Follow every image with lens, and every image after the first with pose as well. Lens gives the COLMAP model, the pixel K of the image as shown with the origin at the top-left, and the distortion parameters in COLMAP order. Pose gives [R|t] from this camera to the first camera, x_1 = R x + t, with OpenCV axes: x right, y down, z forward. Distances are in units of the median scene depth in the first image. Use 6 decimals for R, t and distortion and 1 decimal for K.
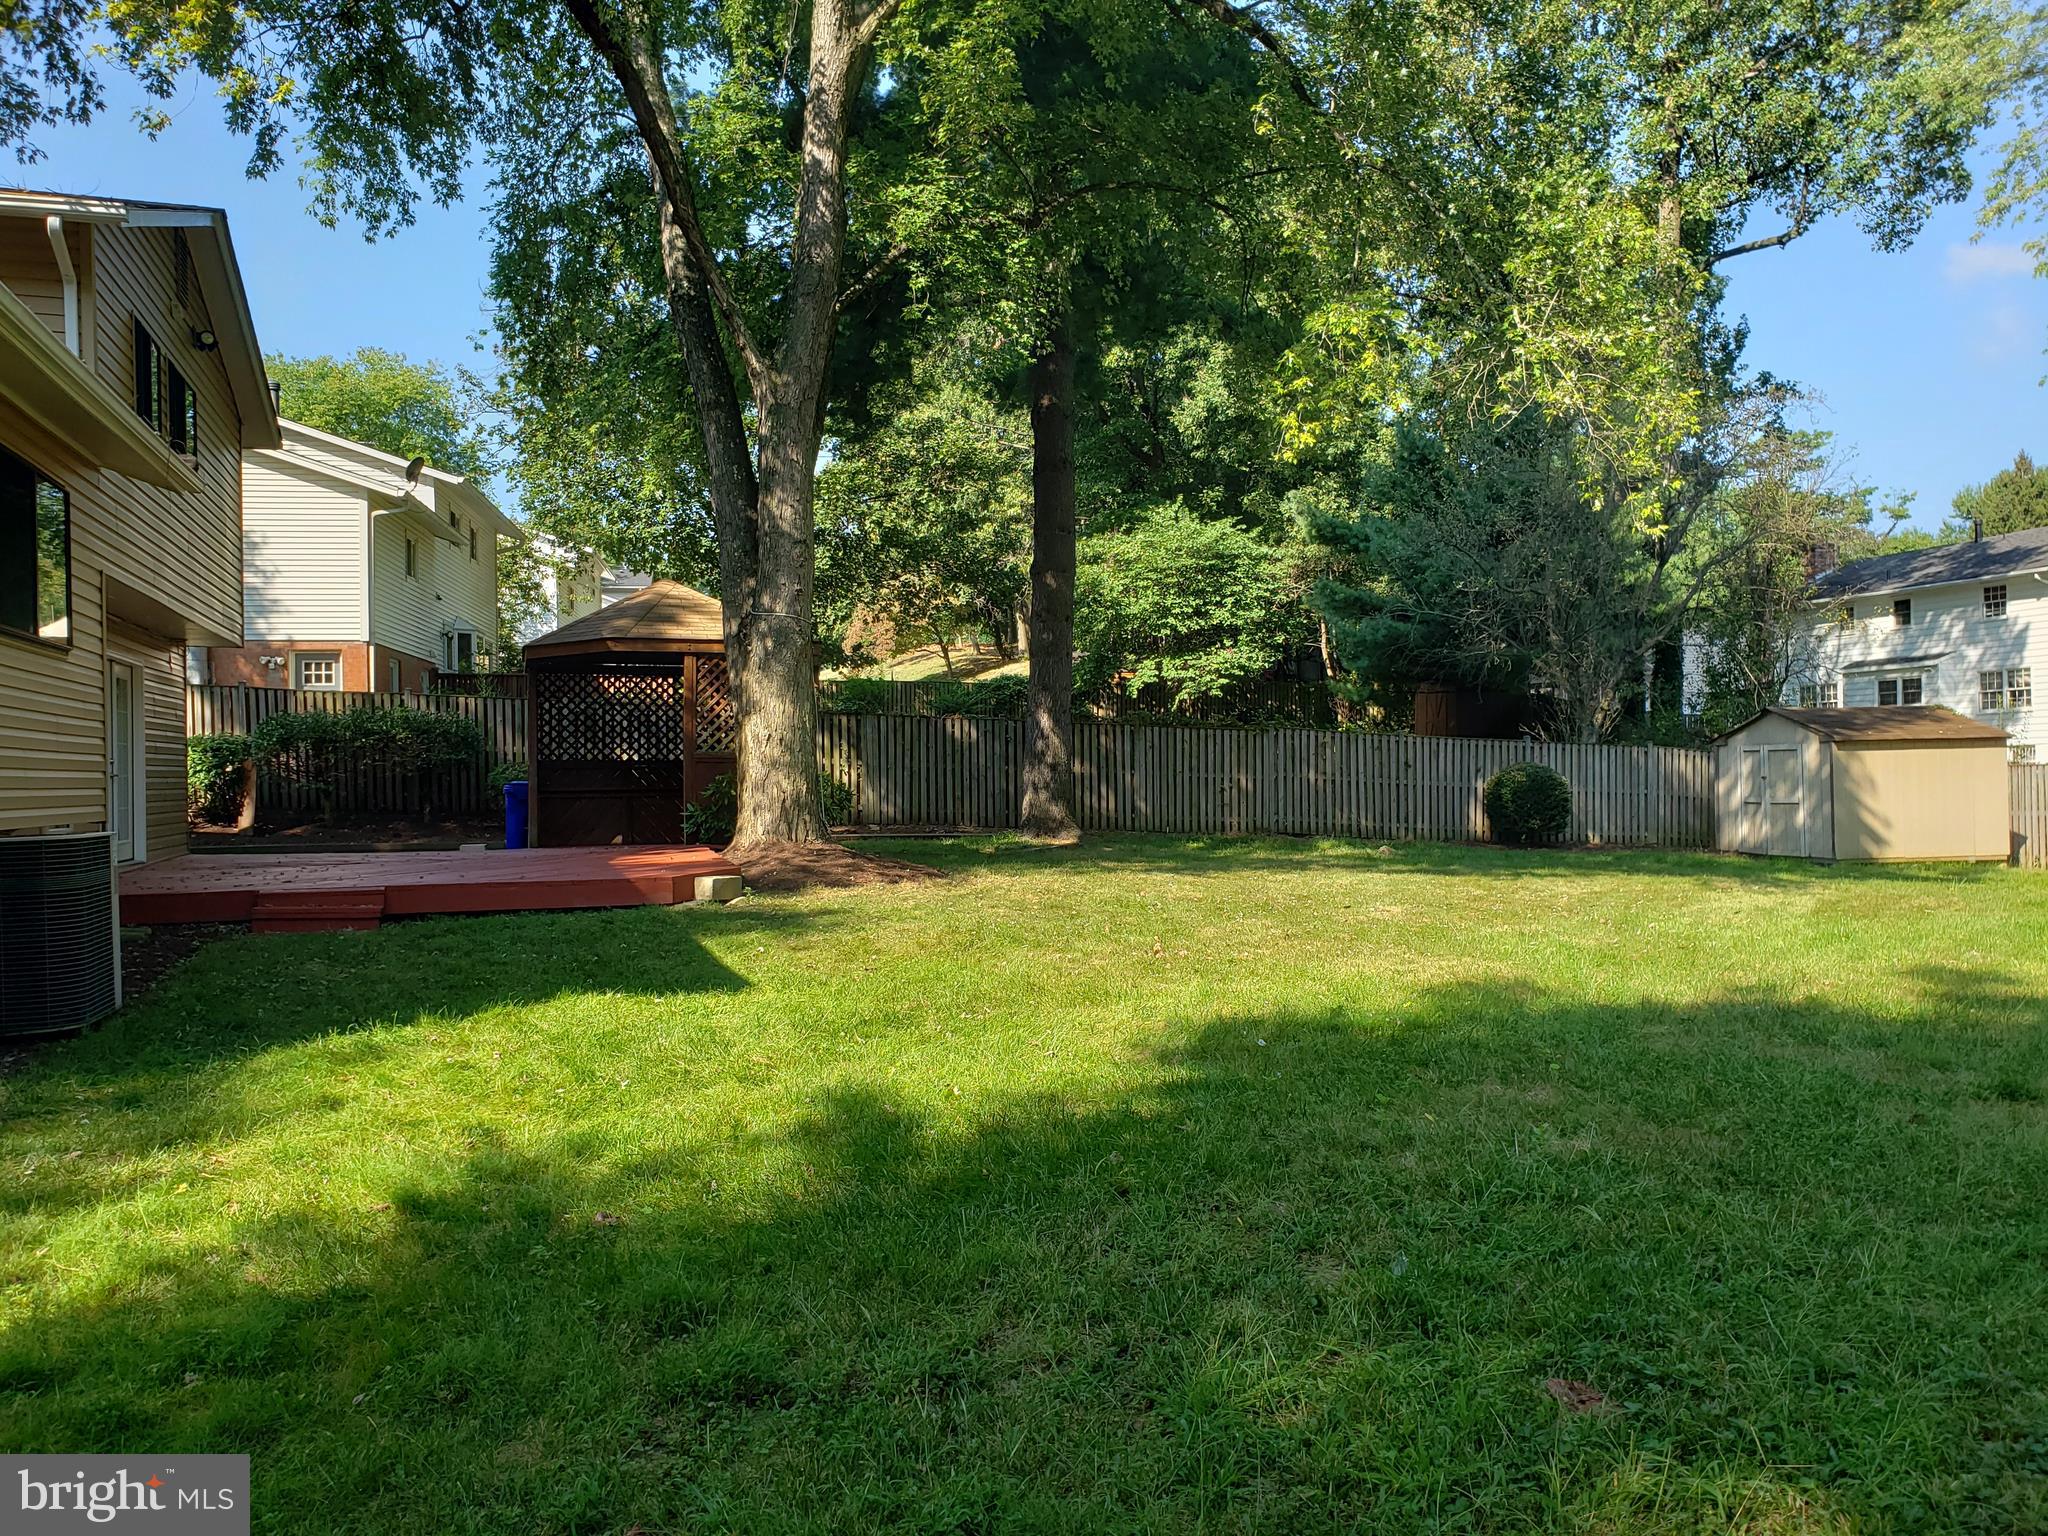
lens RADIAL K [[1634.6, 0, 1063.0], [0, 1634.6, 771.5], [0, 0, 1]] dist [0.091339, -0.076147]
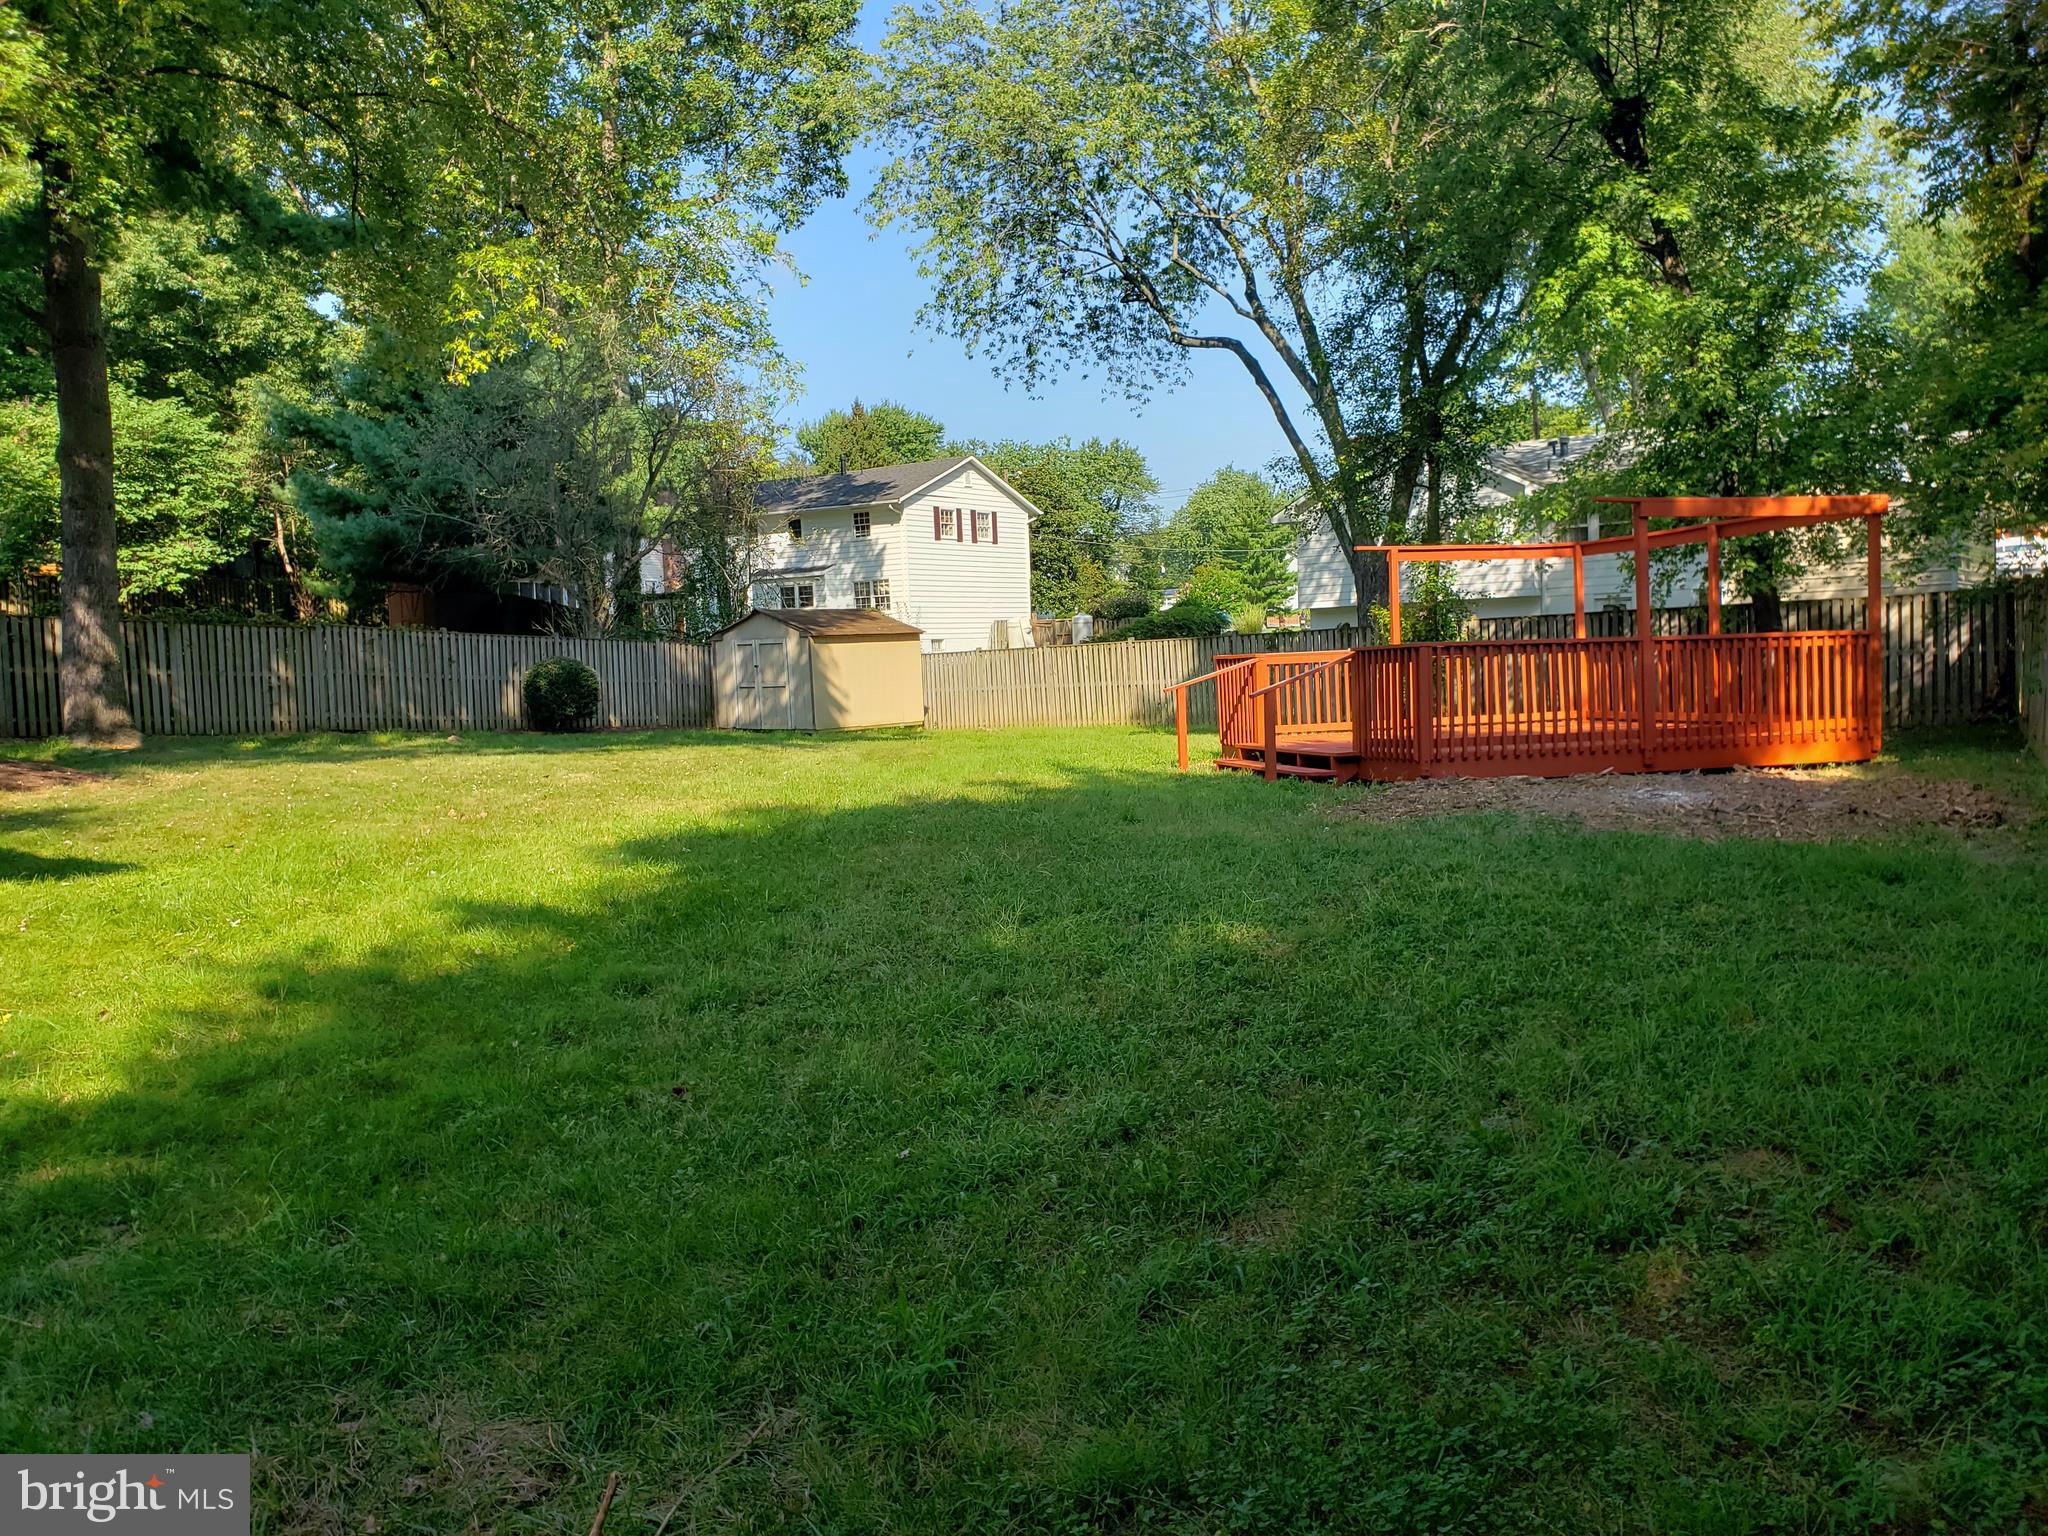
lens RADIAL K [[1634.6, 0, 1063.0], [0, 1634.6, 771.5], [0, 0, 1]] dist [0.091339, -0.076147]
pose [[0.775016, -0.061084, 0.628982, -0.131506], [0.022718, 0.997367, 0.068867, 0.002385], [-0.631533, -0.039083, 0.774363, -0.067051]]
